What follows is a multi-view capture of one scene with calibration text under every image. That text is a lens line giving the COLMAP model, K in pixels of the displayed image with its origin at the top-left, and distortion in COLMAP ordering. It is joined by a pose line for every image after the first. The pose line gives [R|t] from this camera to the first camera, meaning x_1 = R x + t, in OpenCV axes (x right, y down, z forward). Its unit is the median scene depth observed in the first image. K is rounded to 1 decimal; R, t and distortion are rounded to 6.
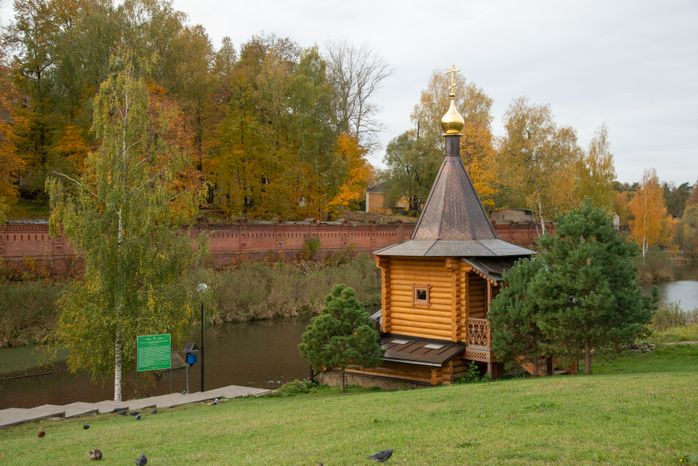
lens RADIAL K [[929.3, 0, 349.0], [0, 929.3, 233.0], [0, 0, 1]] dist [0.105556, 0.554596]
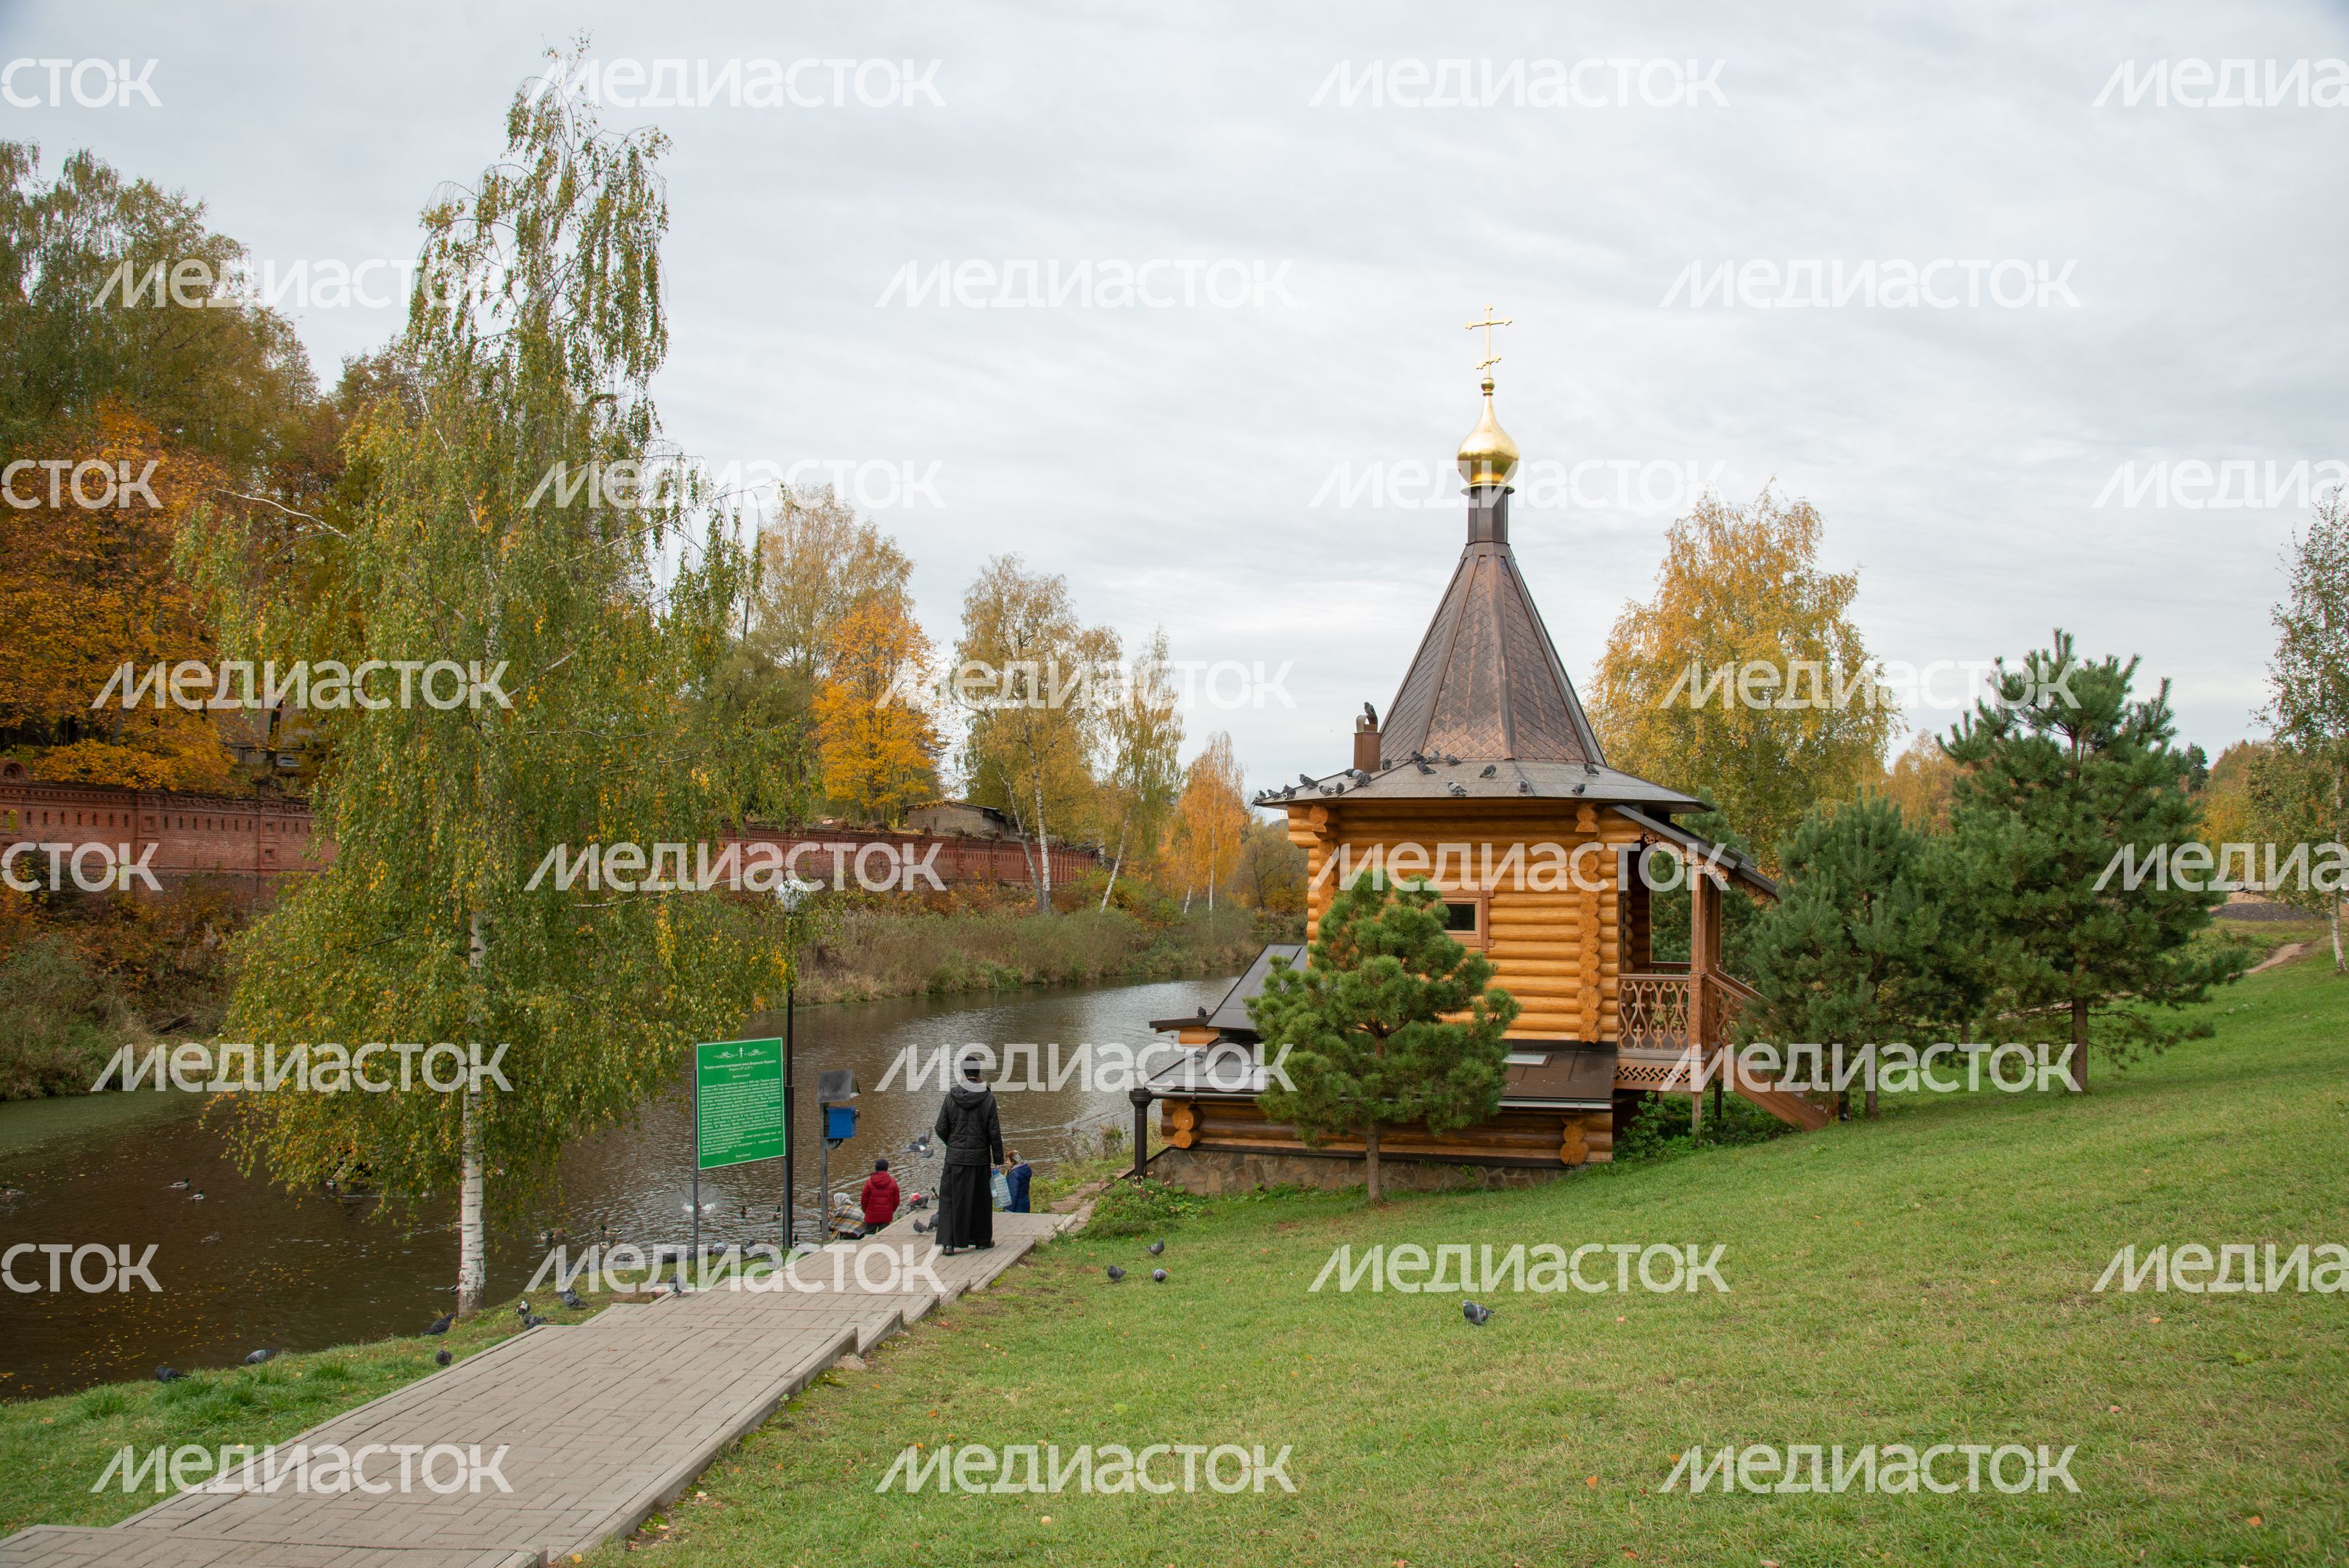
lens RADIAL K [[1823.2, 0, 1175.4], [0, 1823.2, 814.7], [0, 0, 1]] dist [-0.085573, 0.077119]
pose [[0.894693, 0.033514, 0.445423, -0.329564], [-0.011035, 0.998535, -0.052965, 0.066896], [-0.446545, 0.042472, 0.893752, 0.439989]]
